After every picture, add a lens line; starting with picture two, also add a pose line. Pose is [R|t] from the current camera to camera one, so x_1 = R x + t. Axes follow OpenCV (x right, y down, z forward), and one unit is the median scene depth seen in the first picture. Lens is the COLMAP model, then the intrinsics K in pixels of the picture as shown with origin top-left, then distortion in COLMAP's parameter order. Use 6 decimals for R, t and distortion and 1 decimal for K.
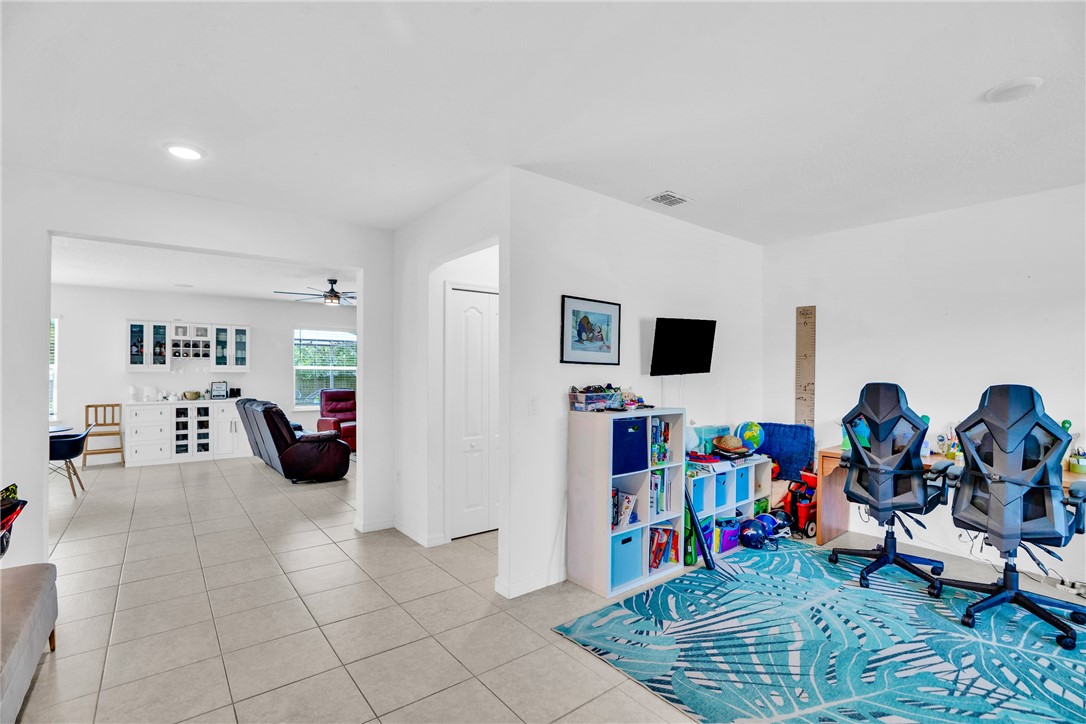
lens RADIAL K [[500.1, 0, 556.8], [0, 500.1, 377.3], [0, 0, 1]] dist [-0.038036, 0.008776]
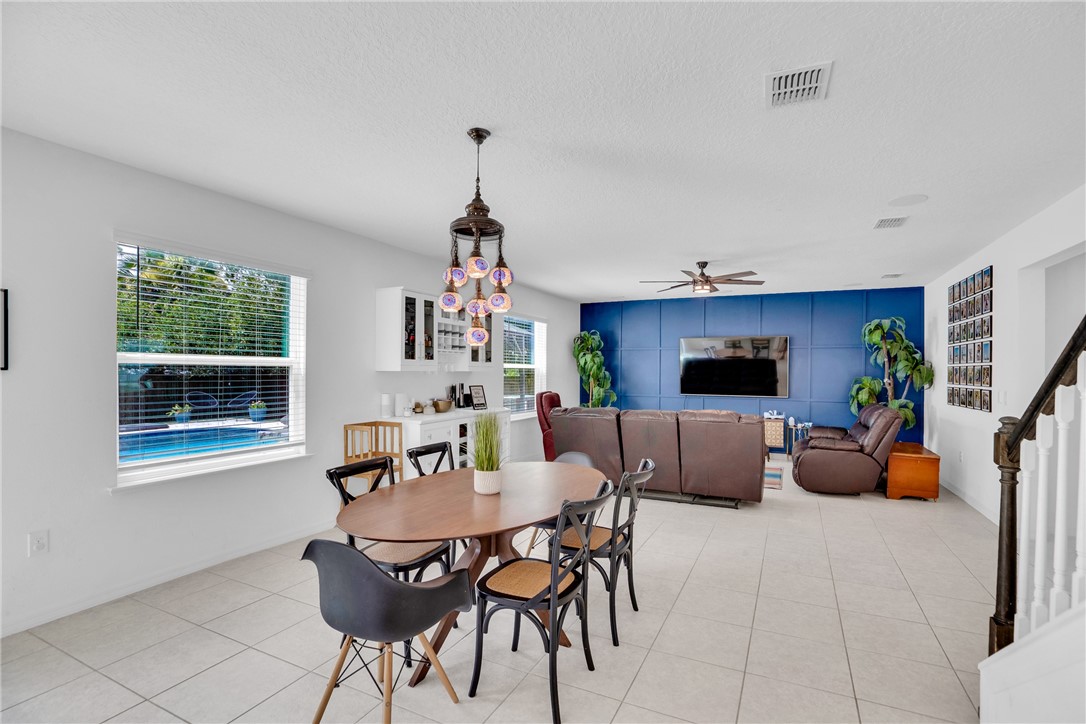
lens RADIAL K [[500.1, 0, 552.6], [0, 500.1, 369.3], [0, 0, 1]] dist [-0.038036, 0.008776]
pose [[0.909261, 0.006536, 0.416174, -1.760632], [-0.002980, 0.999953, -0.009195, -0.014644], [-0.416215, 0.007121, 0.909238, 0.596757]]
